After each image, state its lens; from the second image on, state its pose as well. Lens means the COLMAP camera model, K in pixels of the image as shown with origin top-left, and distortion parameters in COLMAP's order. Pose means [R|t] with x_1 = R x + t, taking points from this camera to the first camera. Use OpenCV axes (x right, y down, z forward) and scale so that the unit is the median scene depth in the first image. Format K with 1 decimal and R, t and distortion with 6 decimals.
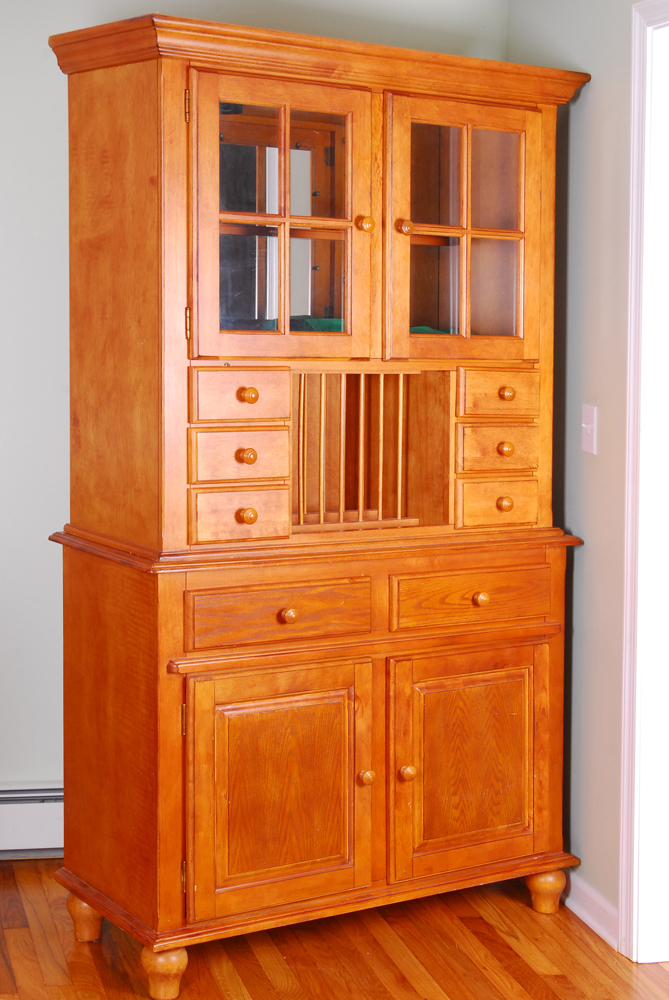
lens RADIAL K [[1714.7, 0, 334.5], [0, 1714.7, 500.0], [0, 0, 1]] dist [-0.003497, 0.041863]
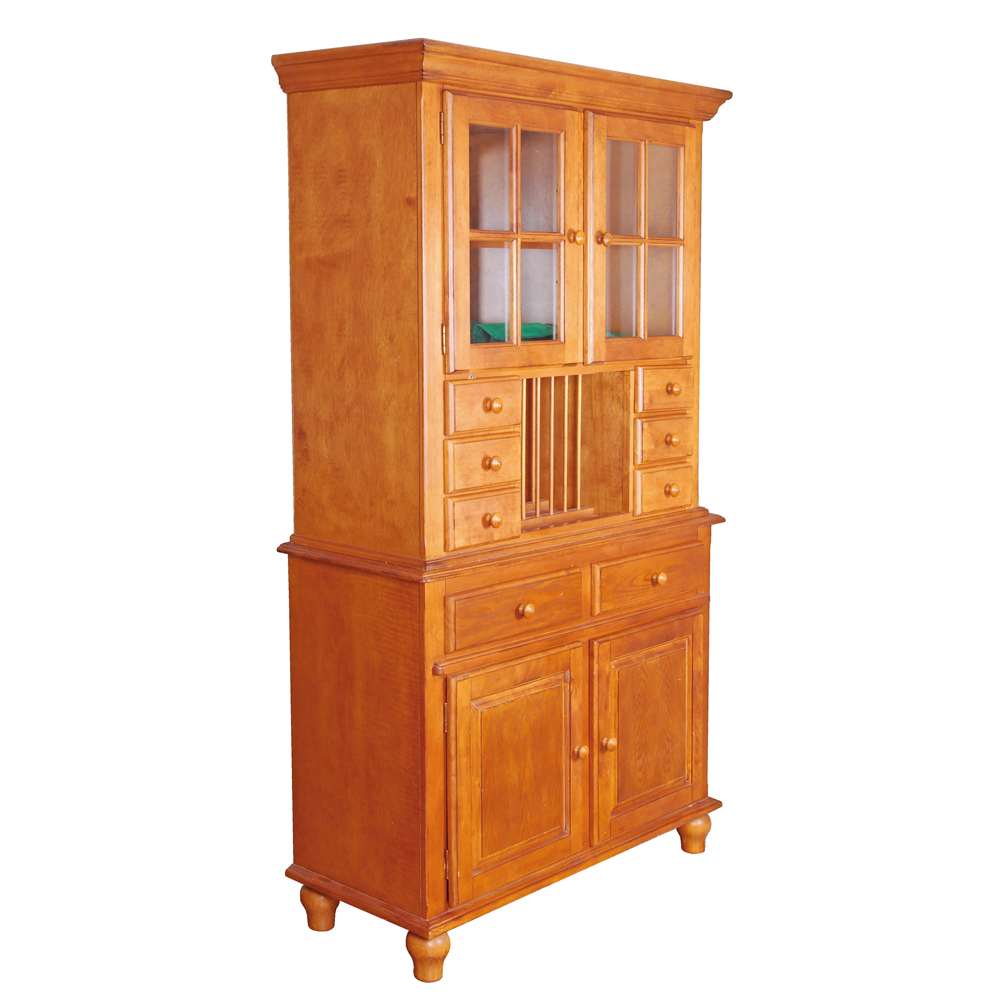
lens RADIAL K [[1547.7, 0, 498.9], [0, 1547.7, 518.2], [0, 0, 1]] dist [-0.004047, -0.071462]
pose [[0.972615, -0.056498, 0.225453, -0.251149], [0.045669, 0.997552, 0.052965, -0.040368], [-0.227893, -0.041218, 0.972813, 0.073803]]
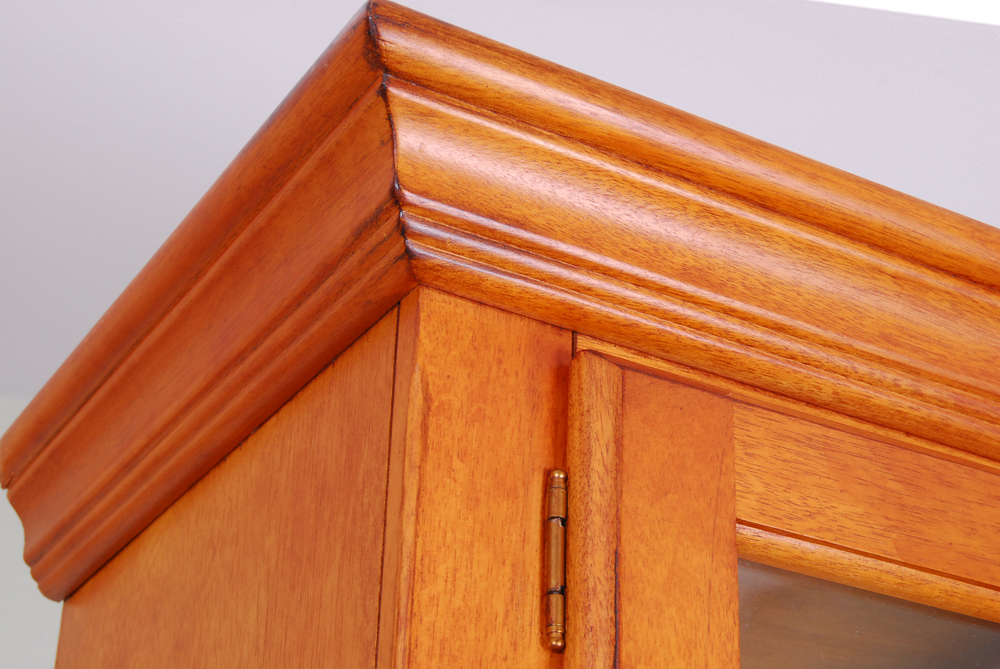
lens RADIAL K [[1836.8, 0, 500.0], [0, 1836.8, 334.5], [0, 0, 1]] dist [-0.022603, -0.079465]
pose [[0.993398, -0.031417, -0.110332, -0.064158], [-0.040513, 0.803720, -0.593627, -0.125374], [0.107326, 0.594177, 0.797141, 0.765359]]
